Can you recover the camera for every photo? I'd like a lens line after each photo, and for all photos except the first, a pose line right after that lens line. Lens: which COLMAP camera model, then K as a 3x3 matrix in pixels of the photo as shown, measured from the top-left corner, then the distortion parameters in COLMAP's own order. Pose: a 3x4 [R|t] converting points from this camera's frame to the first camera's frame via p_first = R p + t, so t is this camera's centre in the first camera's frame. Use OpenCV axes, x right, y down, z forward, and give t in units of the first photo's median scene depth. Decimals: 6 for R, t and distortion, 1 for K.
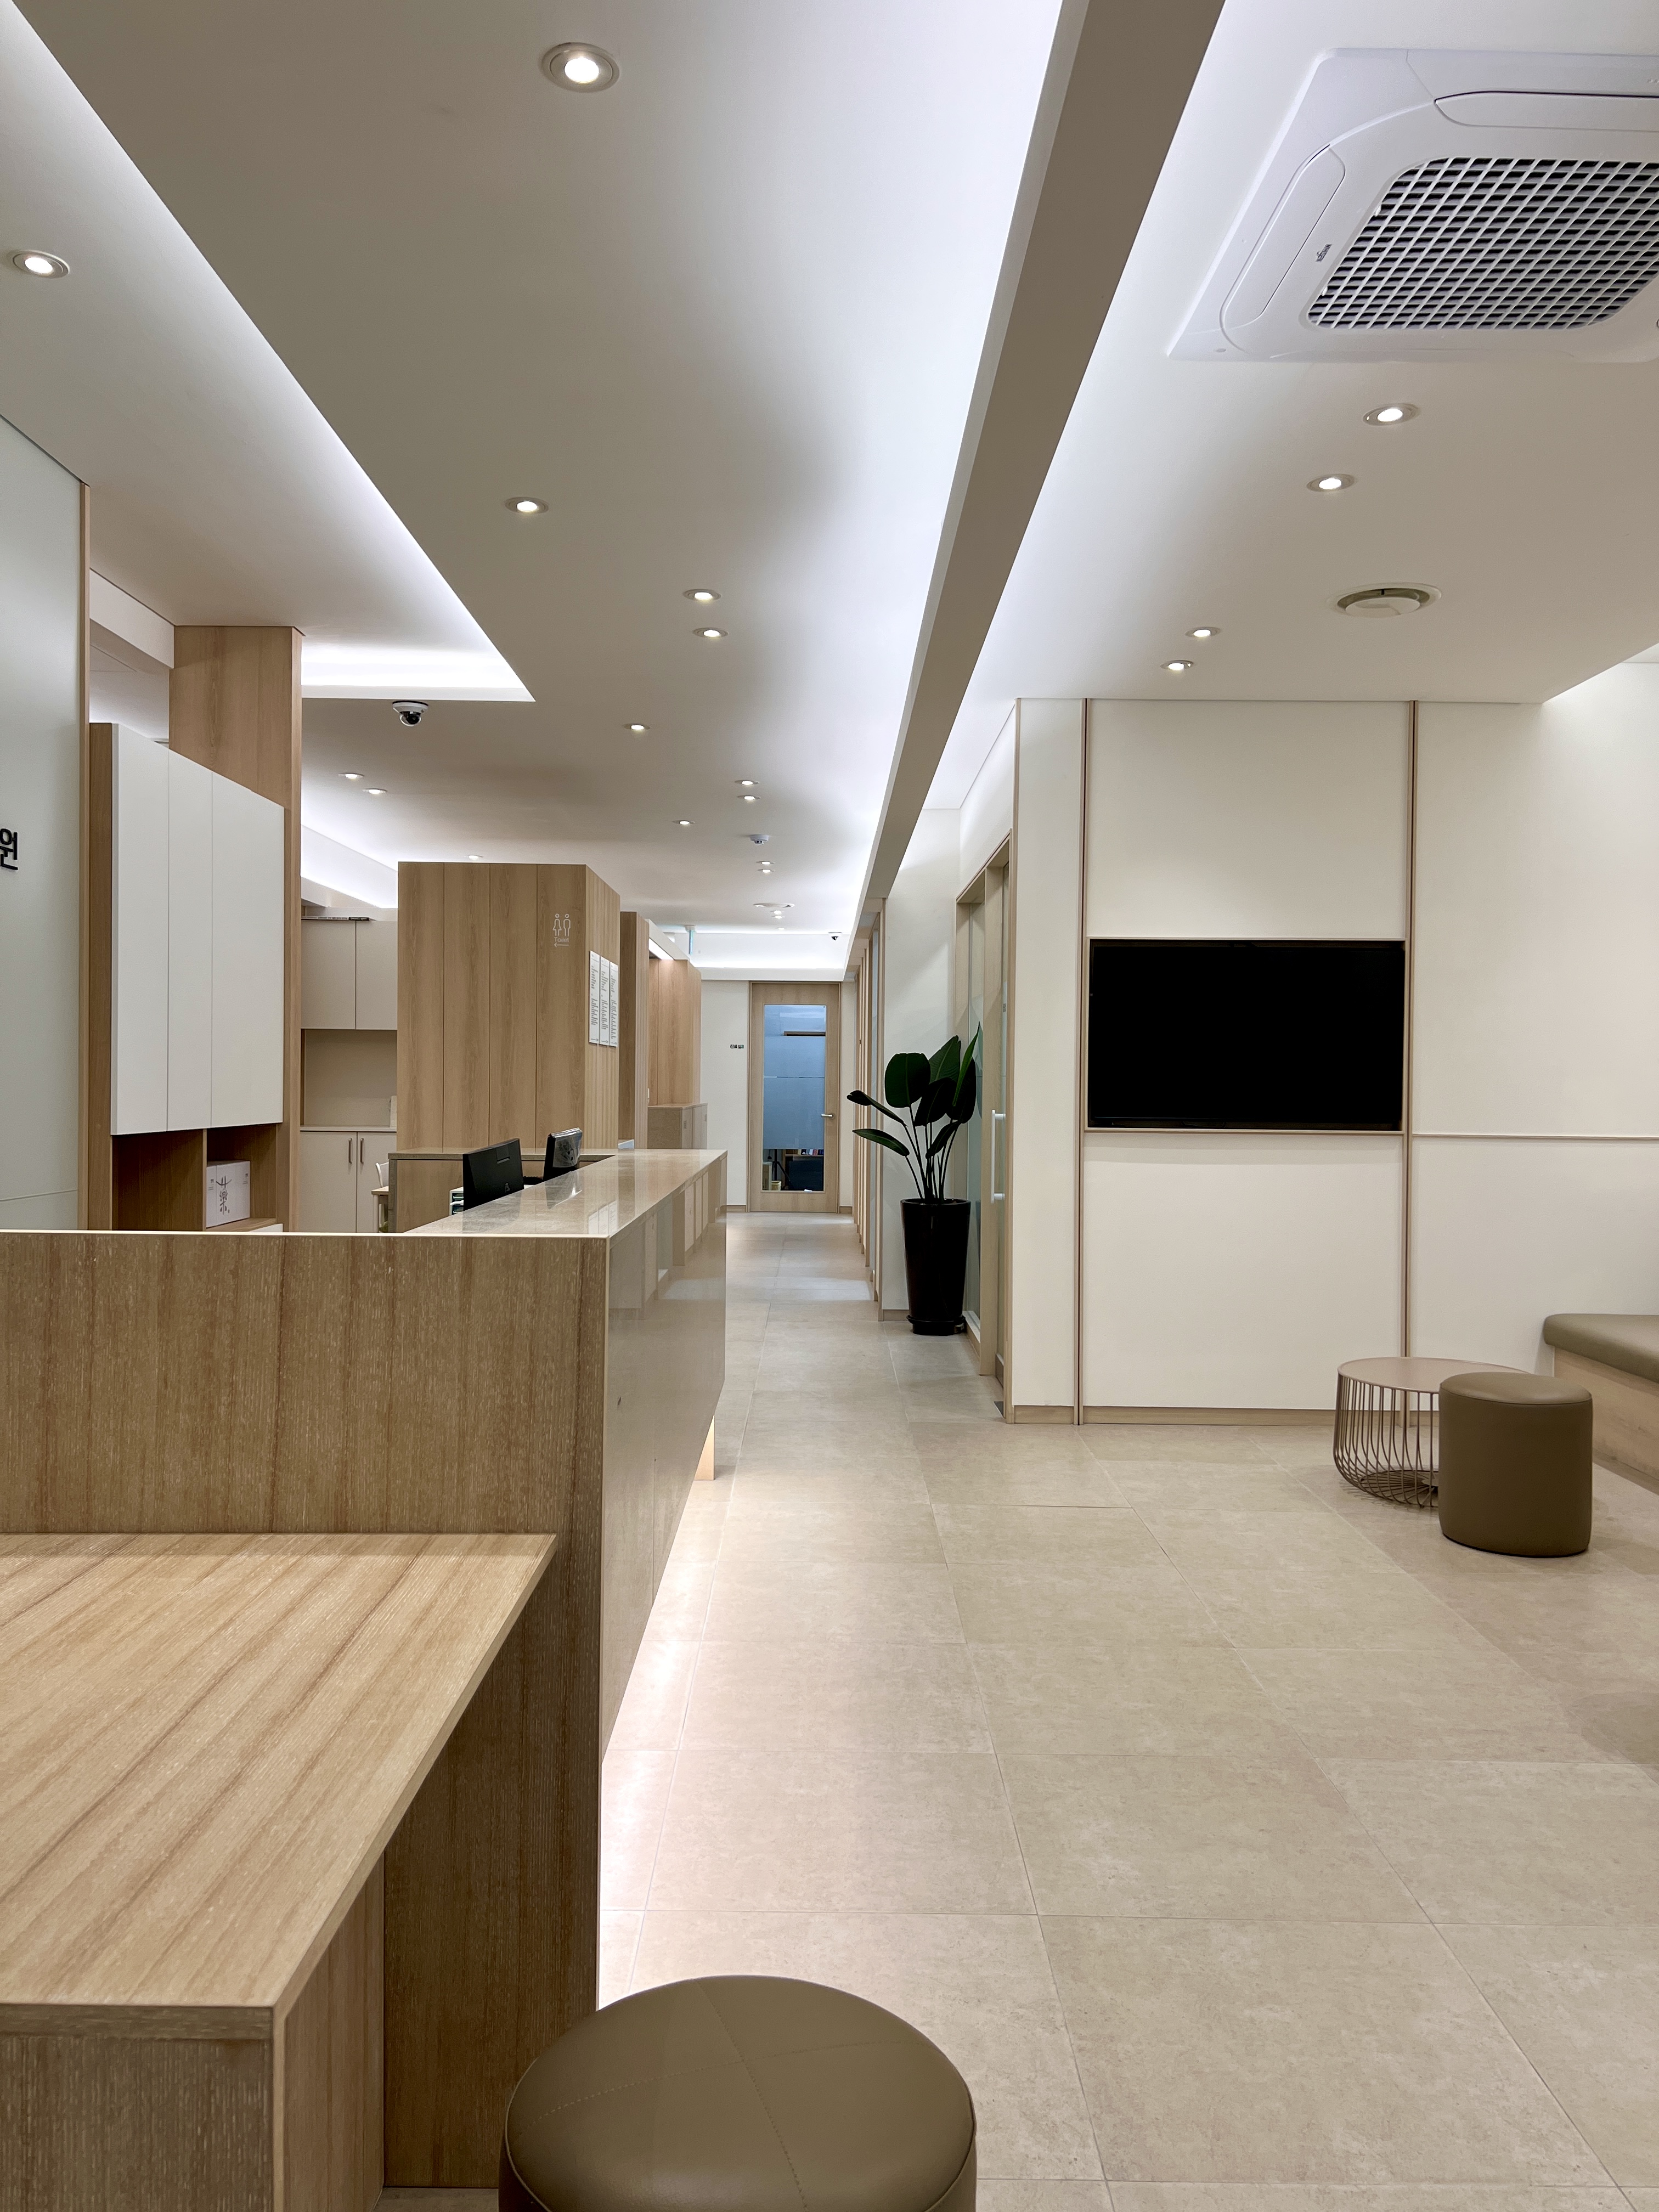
lens RADIAL K [[1642.7, 0, 829.5], [0, 1642.7, 1106.0], [0, 0, 1]] dist [0.060148, -0.057678]
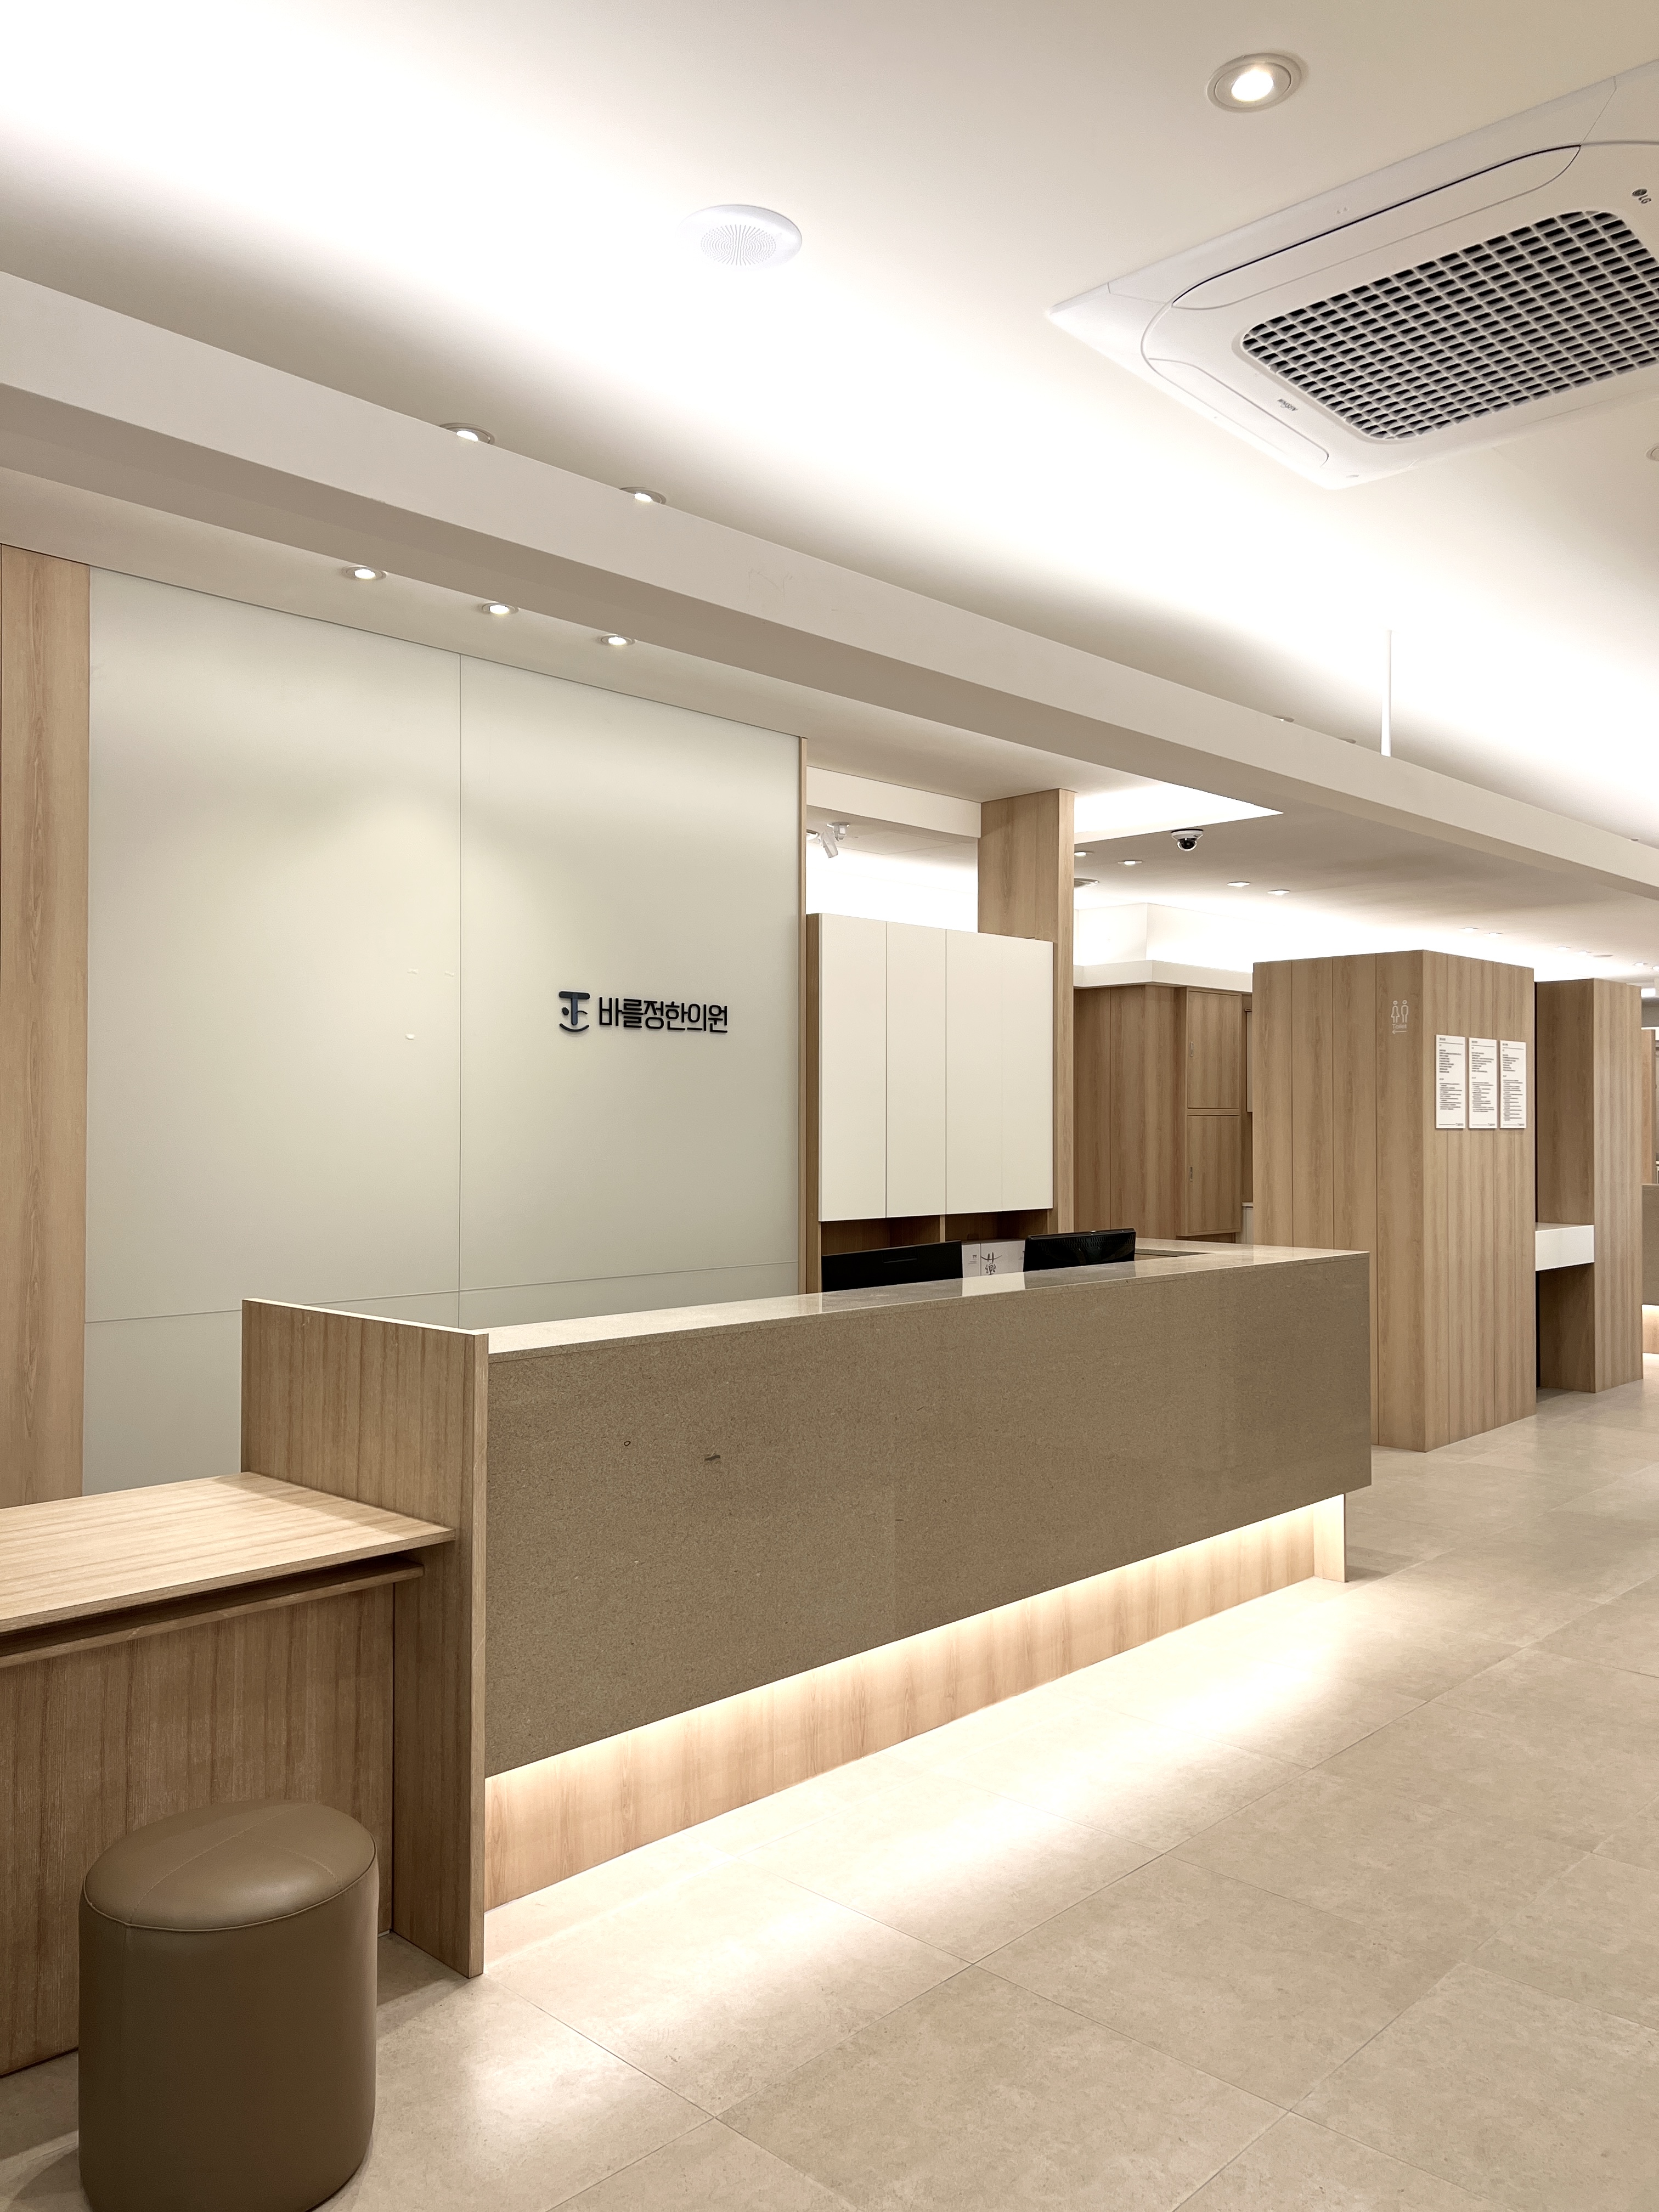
lens RADIAL K [[1642.7, 0, 829.5], [0, 1642.7, 1106.0], [0, 0, 1]] dist [0.060148, -0.057678]
pose [[0.723432, -0.018294, -0.690153, 0.632918], [-0.003792, 0.999528, -0.030470, -0.046393], [0.690385, 0.024660, 0.723022, 0.075158]]
